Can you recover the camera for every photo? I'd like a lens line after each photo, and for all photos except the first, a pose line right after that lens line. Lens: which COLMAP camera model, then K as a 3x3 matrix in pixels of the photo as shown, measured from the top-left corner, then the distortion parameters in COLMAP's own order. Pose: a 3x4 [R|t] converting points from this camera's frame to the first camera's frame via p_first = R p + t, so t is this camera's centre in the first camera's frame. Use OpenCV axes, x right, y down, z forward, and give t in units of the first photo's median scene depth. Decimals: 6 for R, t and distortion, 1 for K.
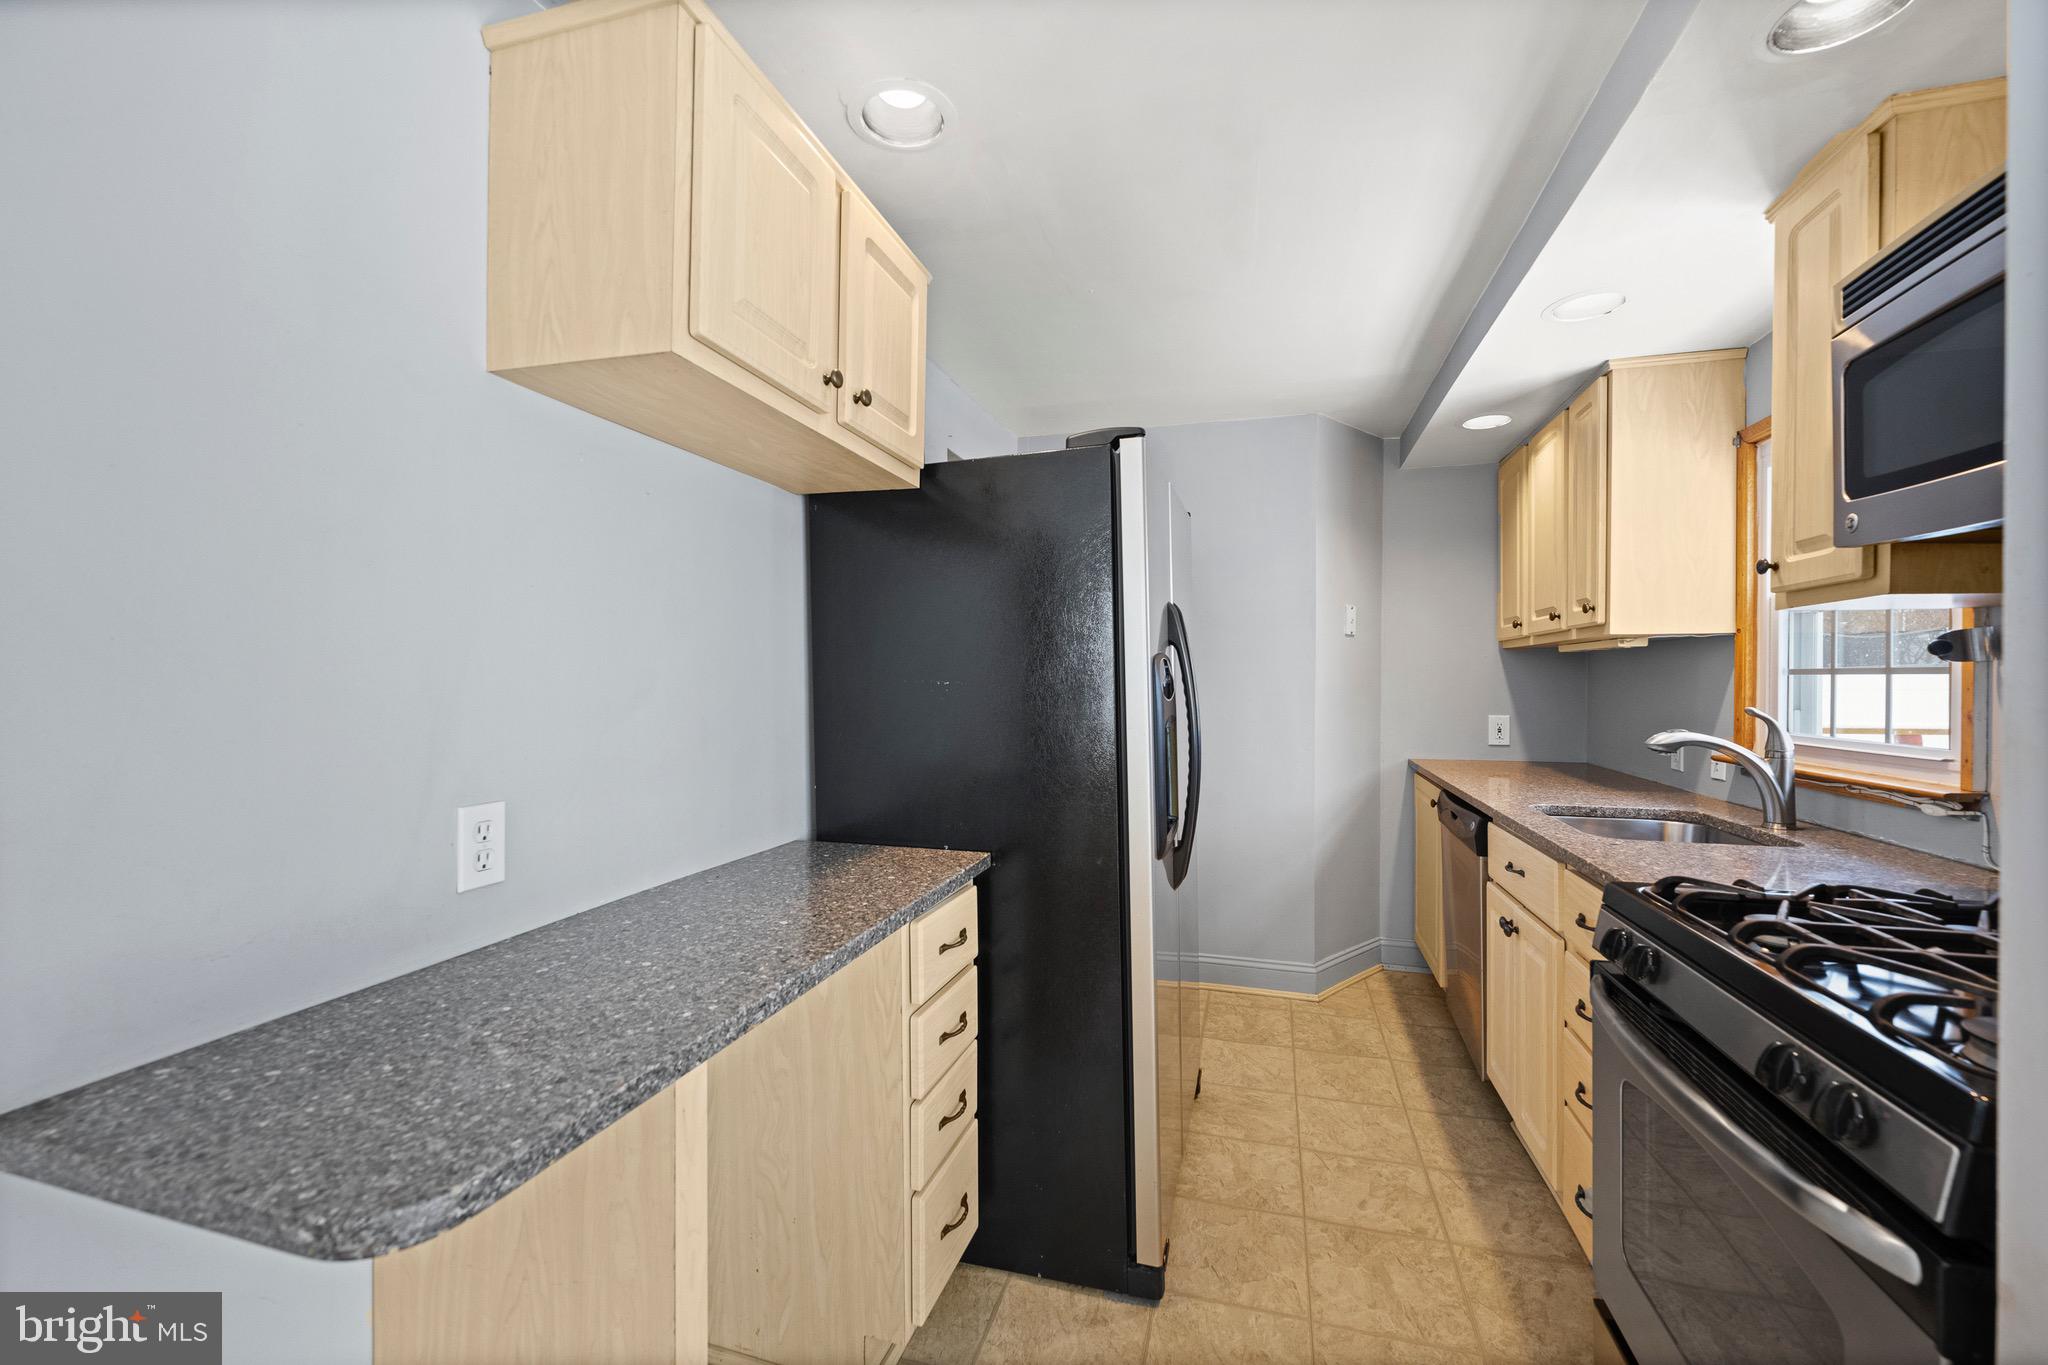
lens RADIAL K [[814.7, 0, 1024.0], [0, 814.7, 682.5], [0, 0, 1]] dist [-0.002408, 0.000116]
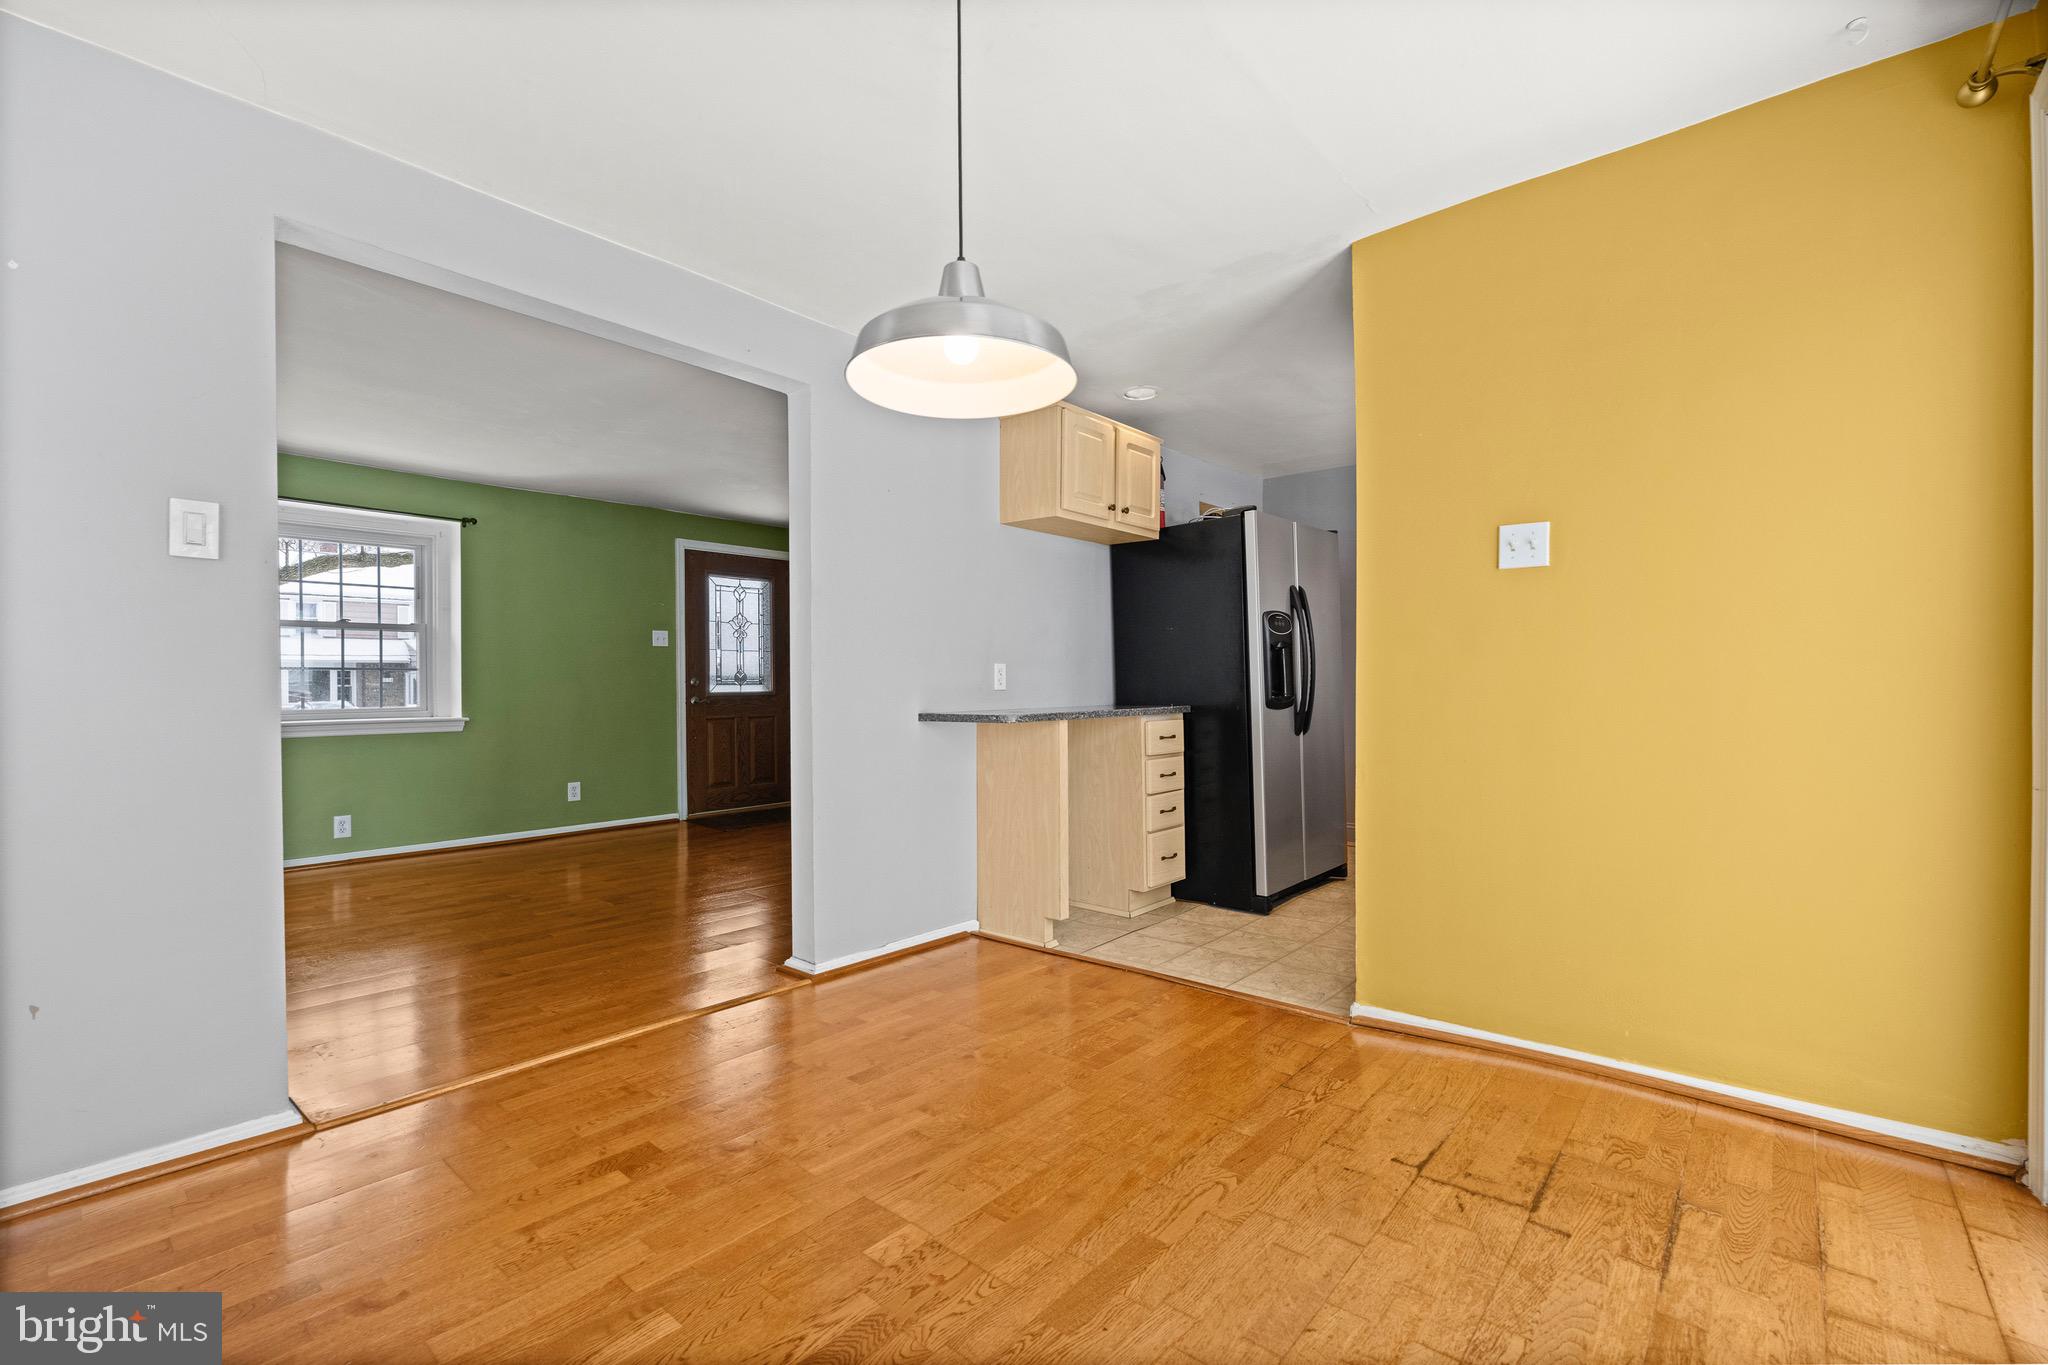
lens RADIAL K [[876.3, 0, 1024.0], [0, 876.3, 682.5], [0, 0, 1]] dist [-0.000445, 0.000082]
pose [[0.912057, -0.009144, -0.409961, 0.483214], [0.006639, 0.999950, -0.007533, 0.152800], [0.410009, 0.004148, 0.912072, -1.234683]]
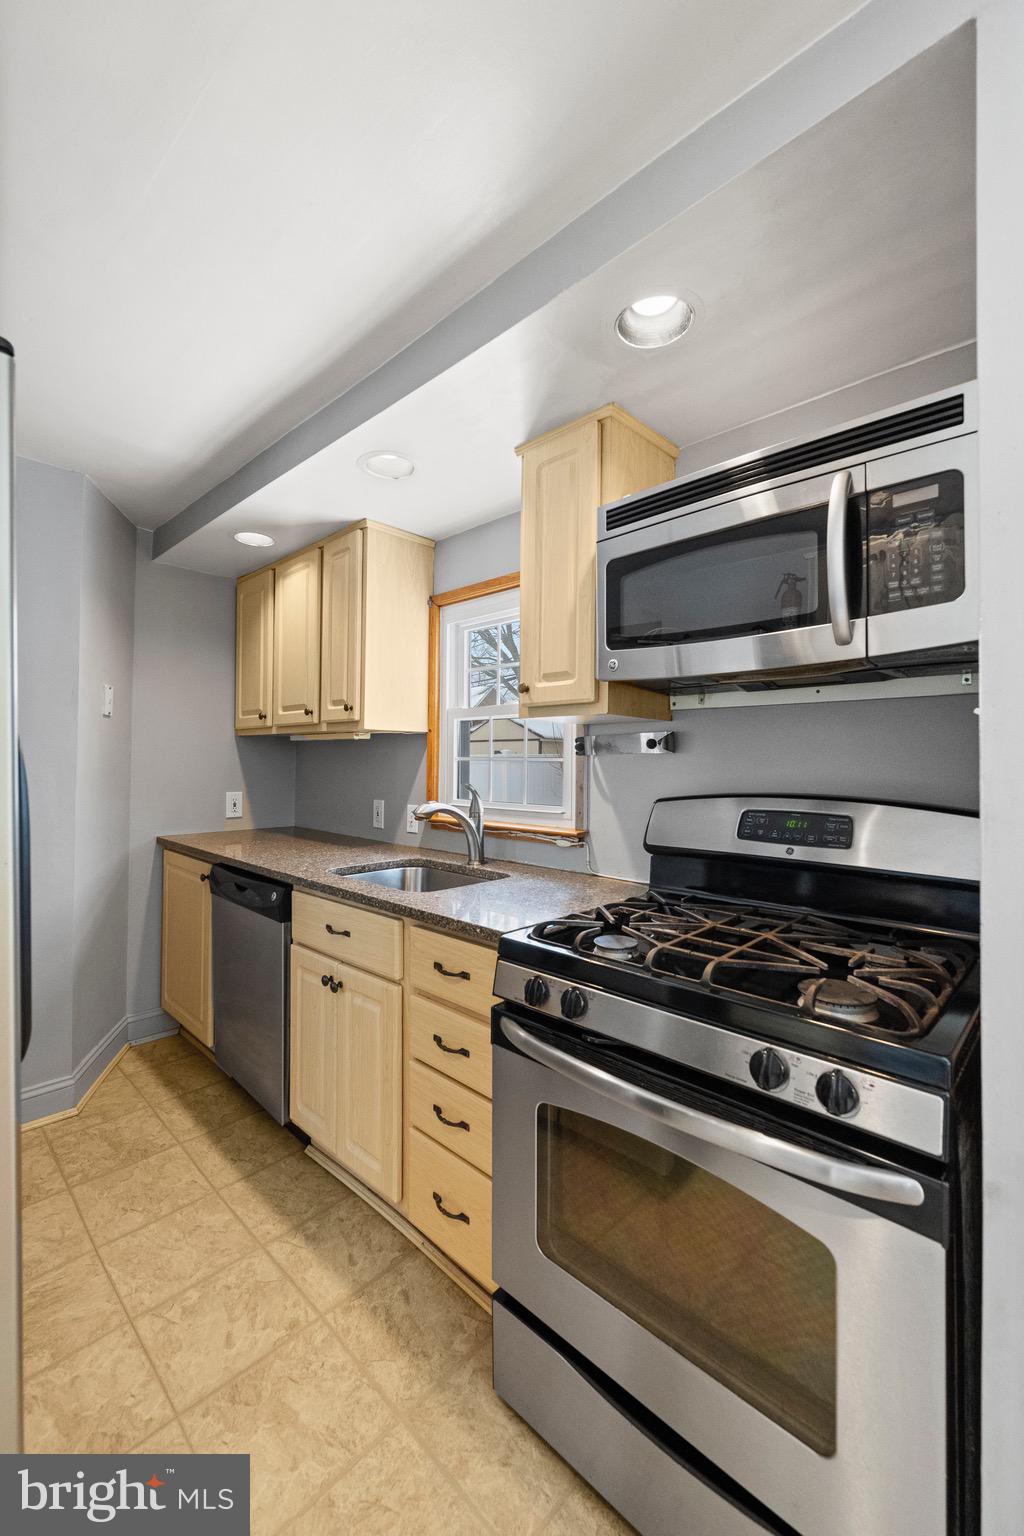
lens RADIAL K [[628.3, 0, 509.6], [0, 628.3, 752.8], [0, 0, 1]] dist [-0.000911, 0.000071]
pose [[0.461784, 0.014001, 0.886882, -0.078276], [-0.003633, 0.999897, -0.013893, -0.010190], [-0.886985, 0.003193, 0.461787, 0.422792]]
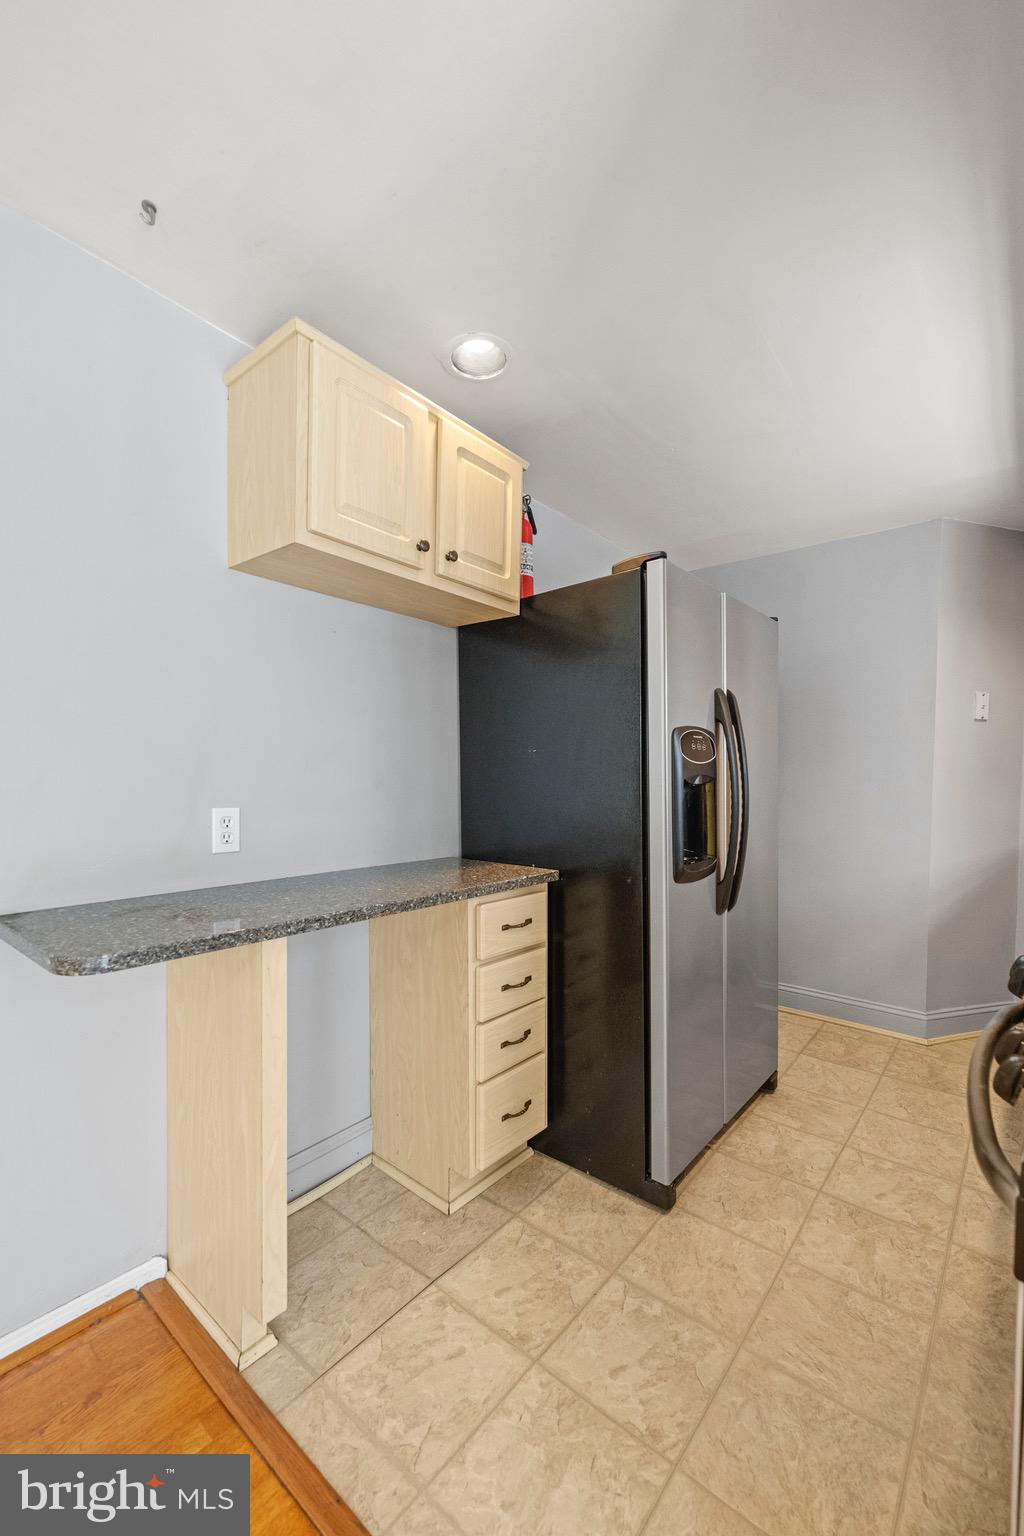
lens RADIAL K [[626.0, 0, 516.4], [0, 626.0, 799.3], [0, 0, 1]] dist [-0.001229, -0.000132]
pose [[0.919678, 0.019009, -0.392212, 0.297440], [-0.008002, 0.999527, 0.029680, 0.051431], [0.392591, -0.024157, 0.919396, -0.022277]]
